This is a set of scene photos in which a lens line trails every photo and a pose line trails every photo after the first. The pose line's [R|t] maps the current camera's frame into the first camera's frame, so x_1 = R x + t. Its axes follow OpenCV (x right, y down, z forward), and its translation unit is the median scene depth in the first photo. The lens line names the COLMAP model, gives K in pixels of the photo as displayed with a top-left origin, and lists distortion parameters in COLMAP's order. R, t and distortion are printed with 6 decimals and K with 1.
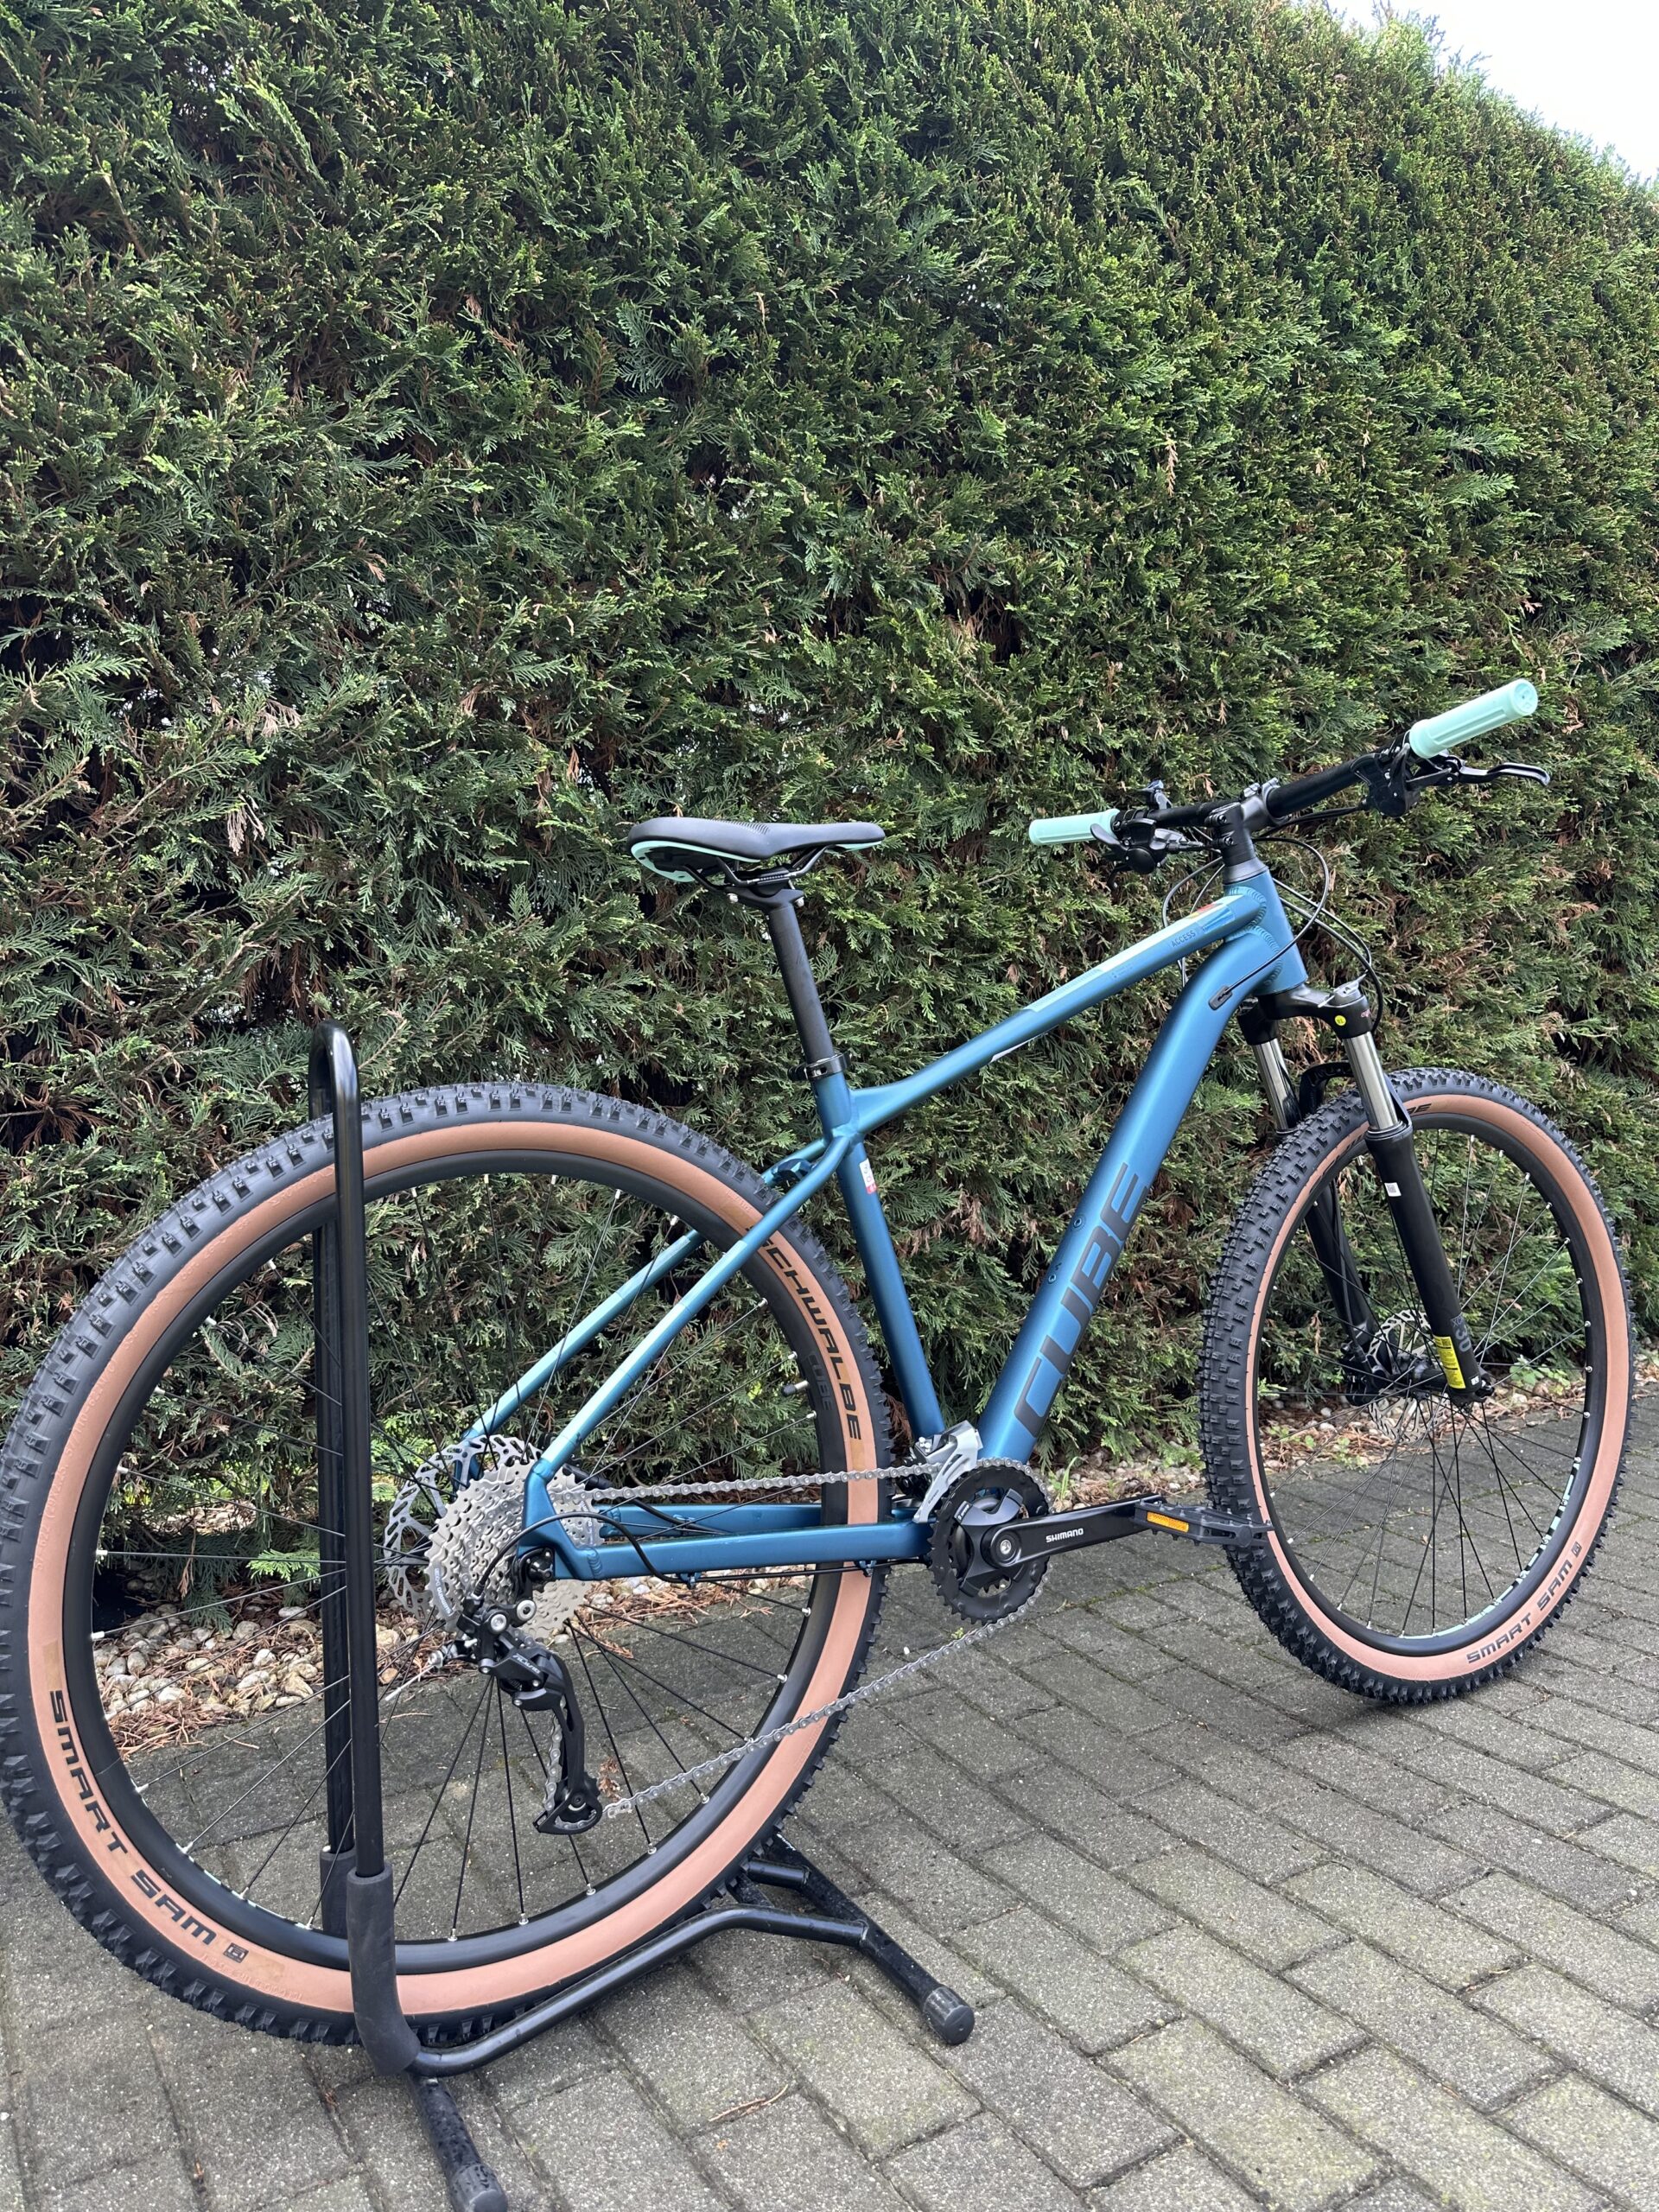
lens RADIAL K [[1566.3, 0, 844.5], [0, 1566.3, 1108.8], [0, 0, 1]] dist [0.041636, -0.052777]
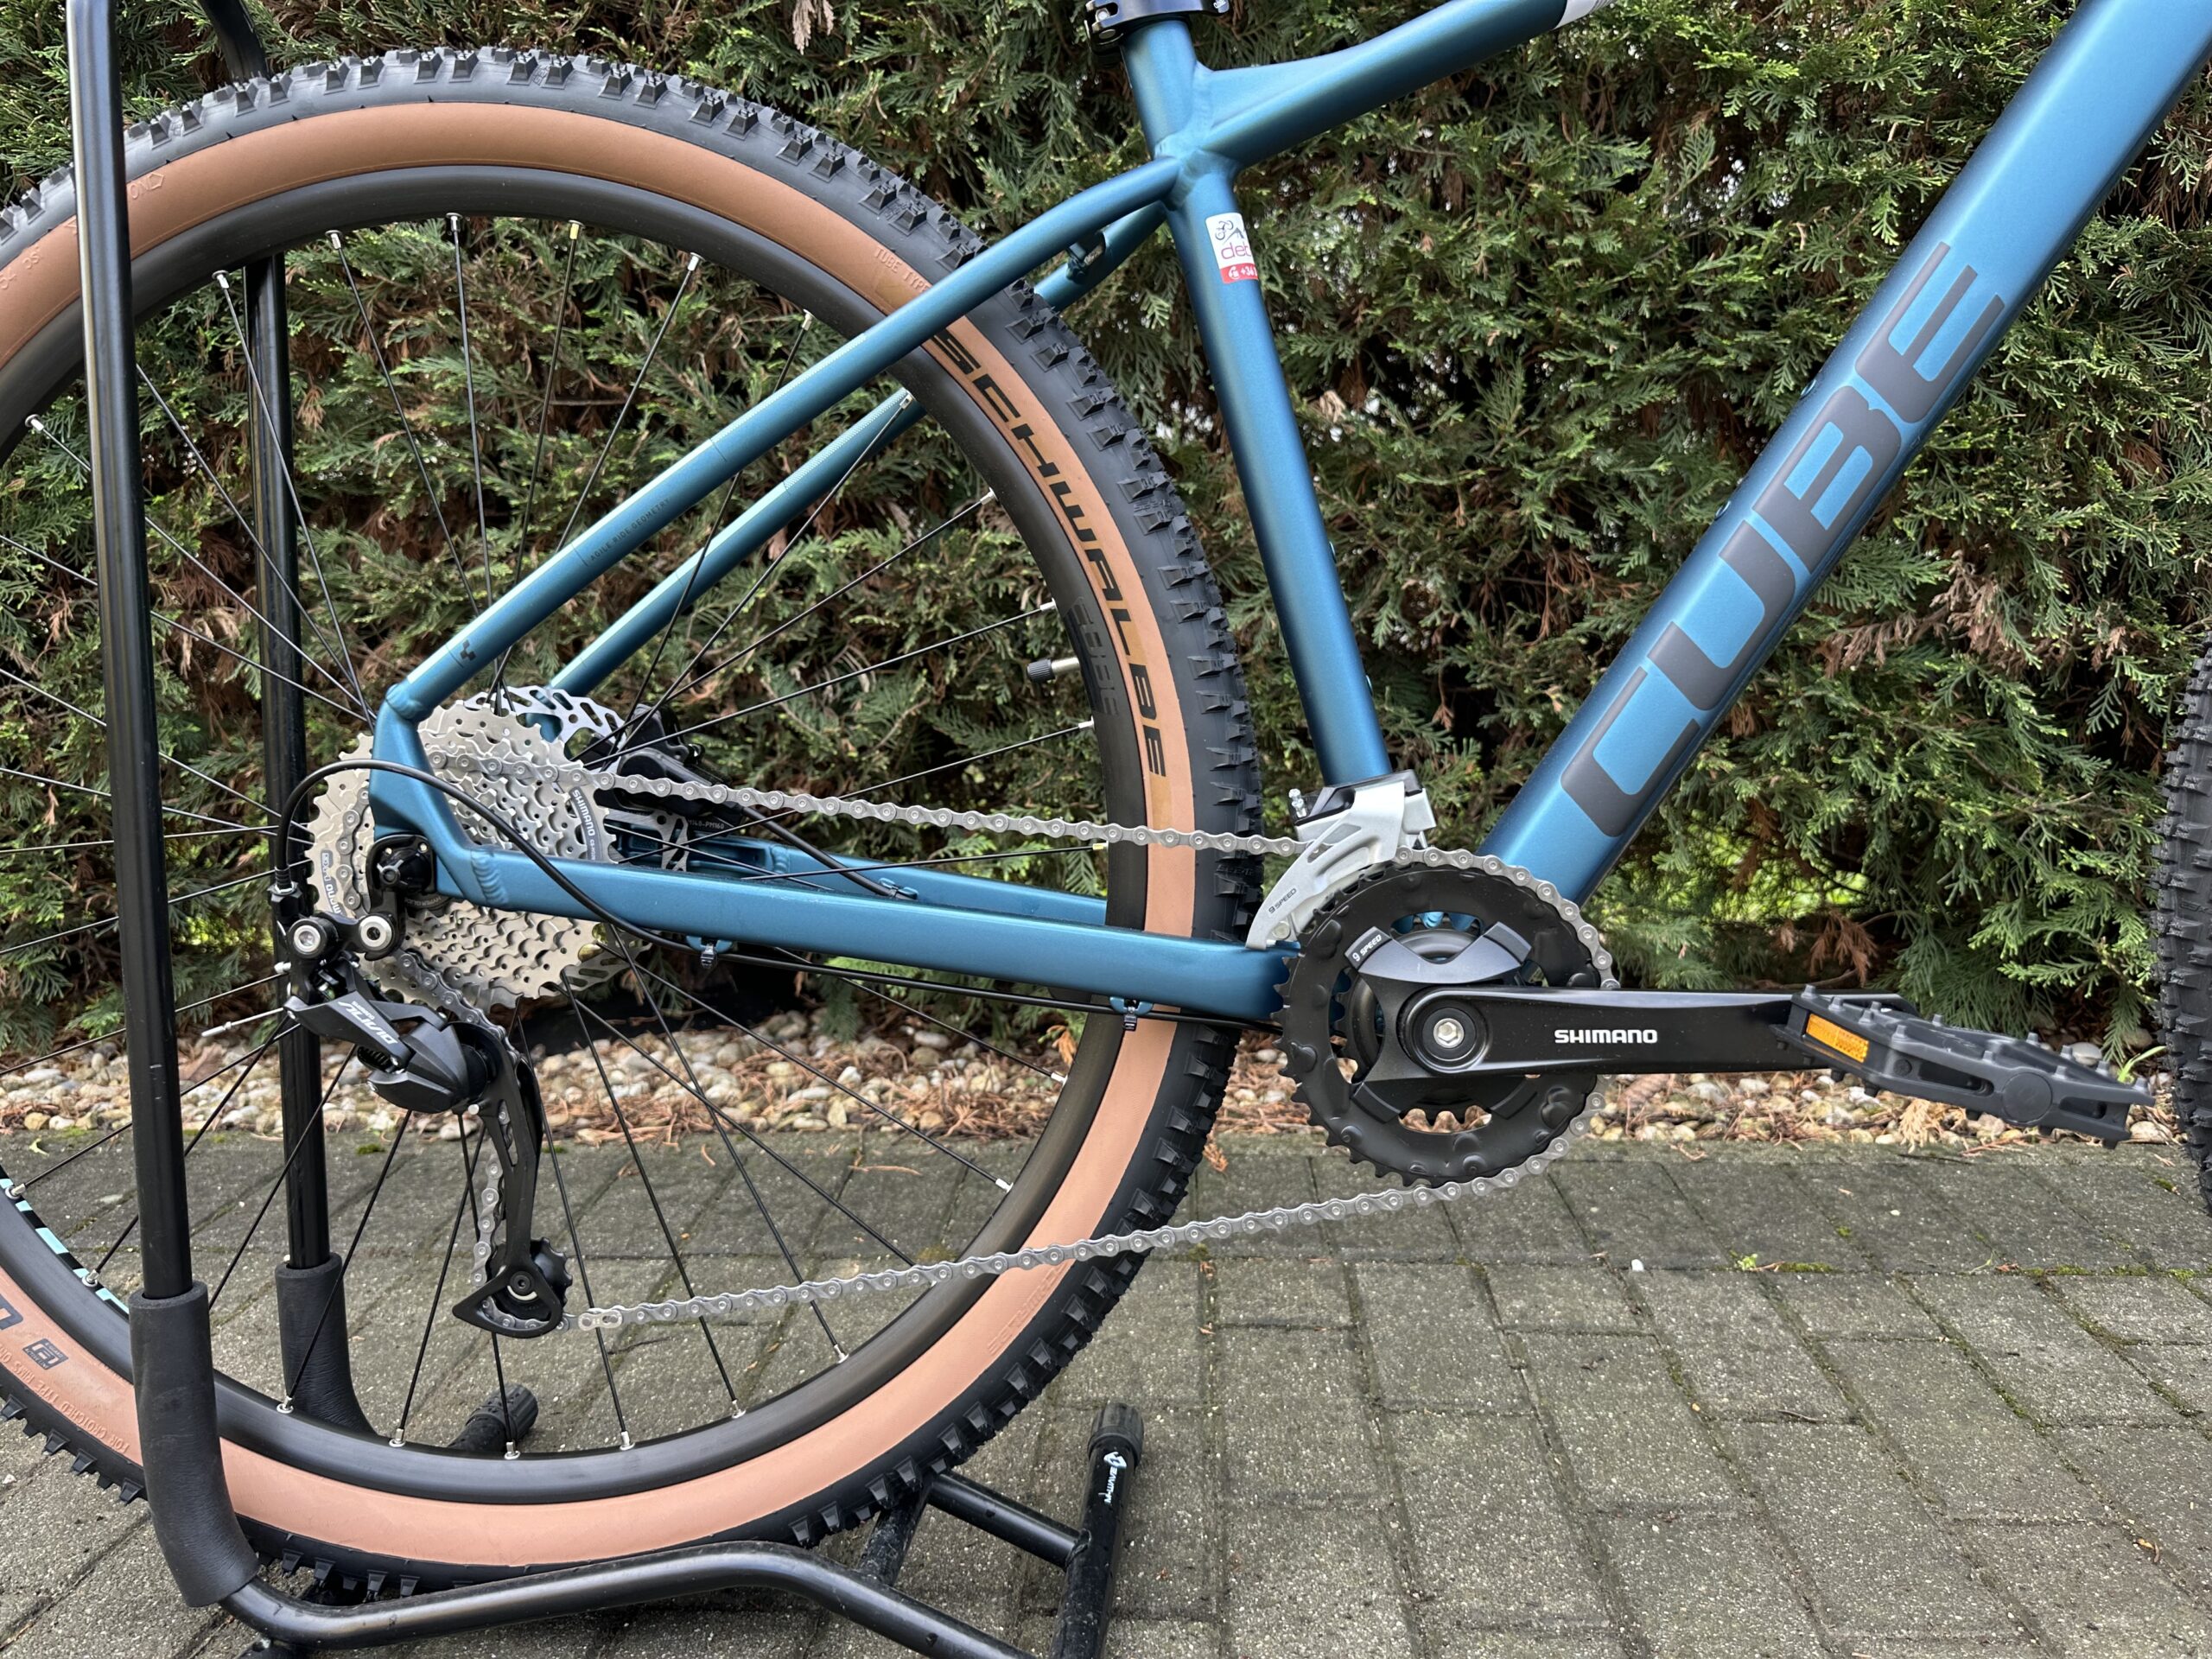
lens RADIAL K [[1568.4, 0, 1109.9], [0, 1568.4, 829.6], [0, 0, 1]] dist [0.034345, -0.043107]
pose [[0.813585, 0.086410, -0.574989, 0.208841], [-0.033348, 0.994202, 0.102224, 0.129198], [0.580488, -0.063993, 0.811750, 0.419537]]
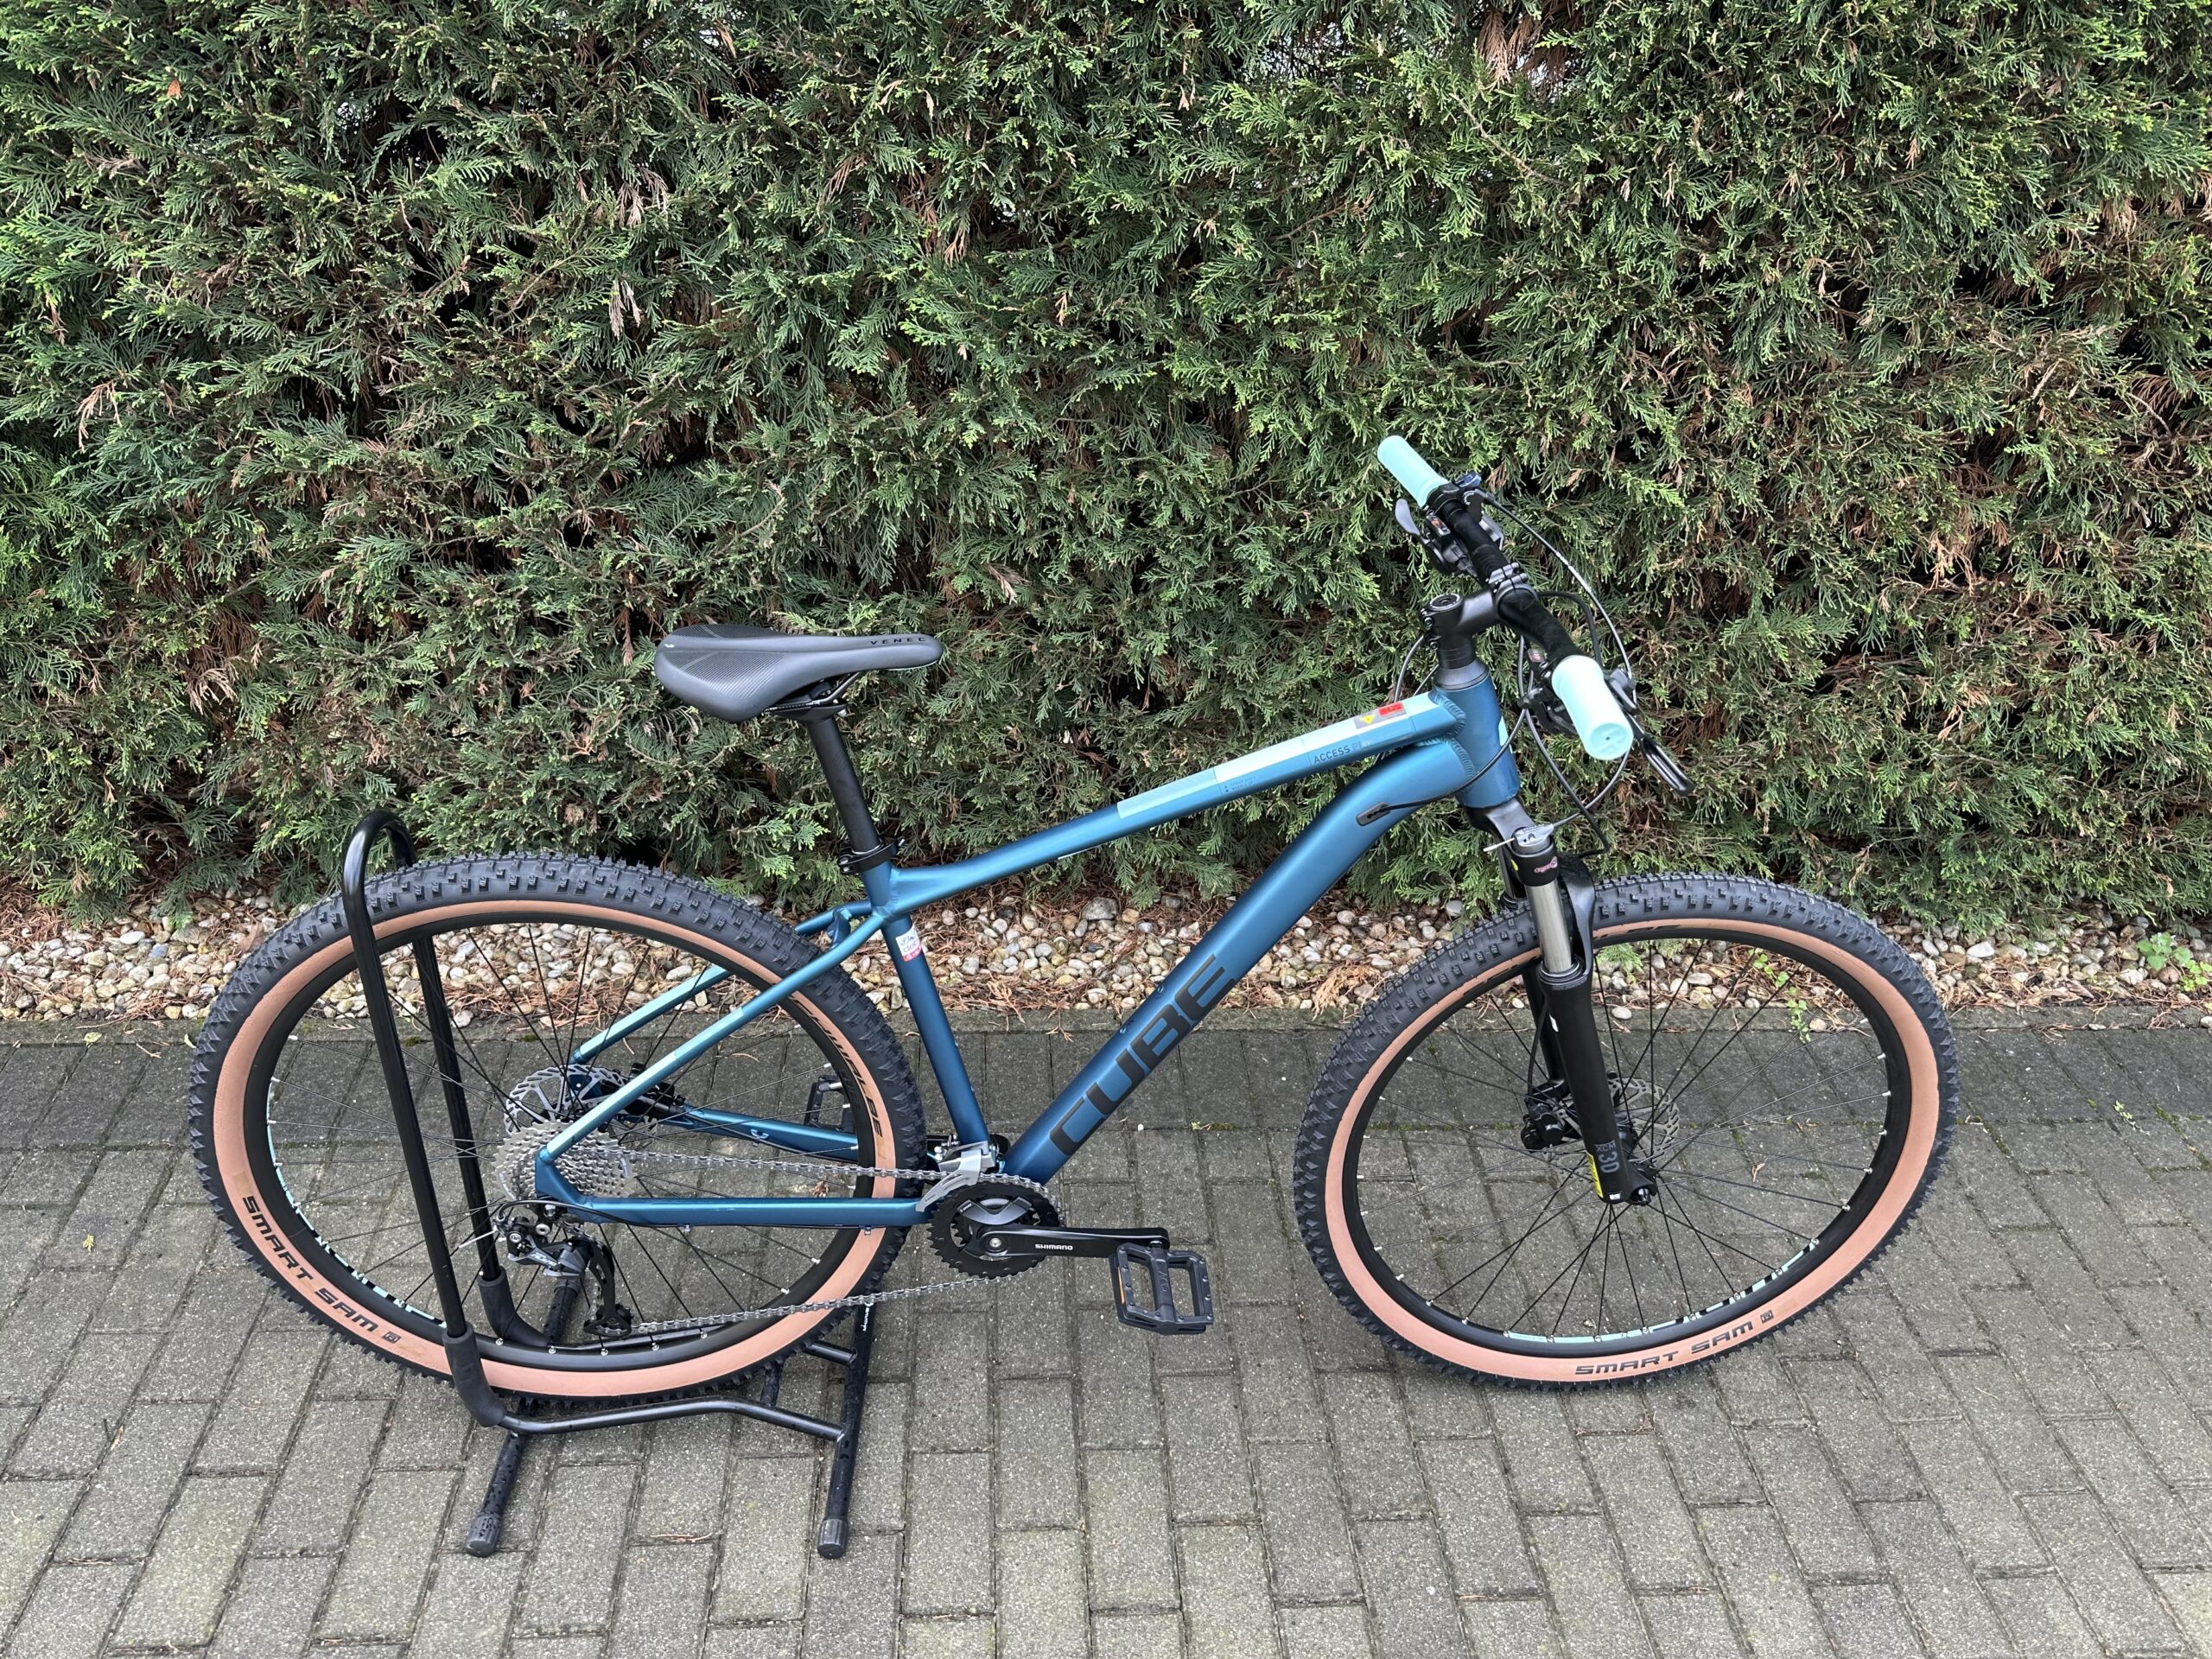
lens RADIAL K [[1568.4, 0, 1109.9], [0, 1568.4, 829.6], [0, 0, 1]] dist [0.034345, -0.043107]
pose [[0.877608, 0.314547, -0.361751, 0.372087], [-0.090949, 0.850171, 0.518593, -0.442178], [0.470672, -0.422220, 0.774724, 0.194282]]
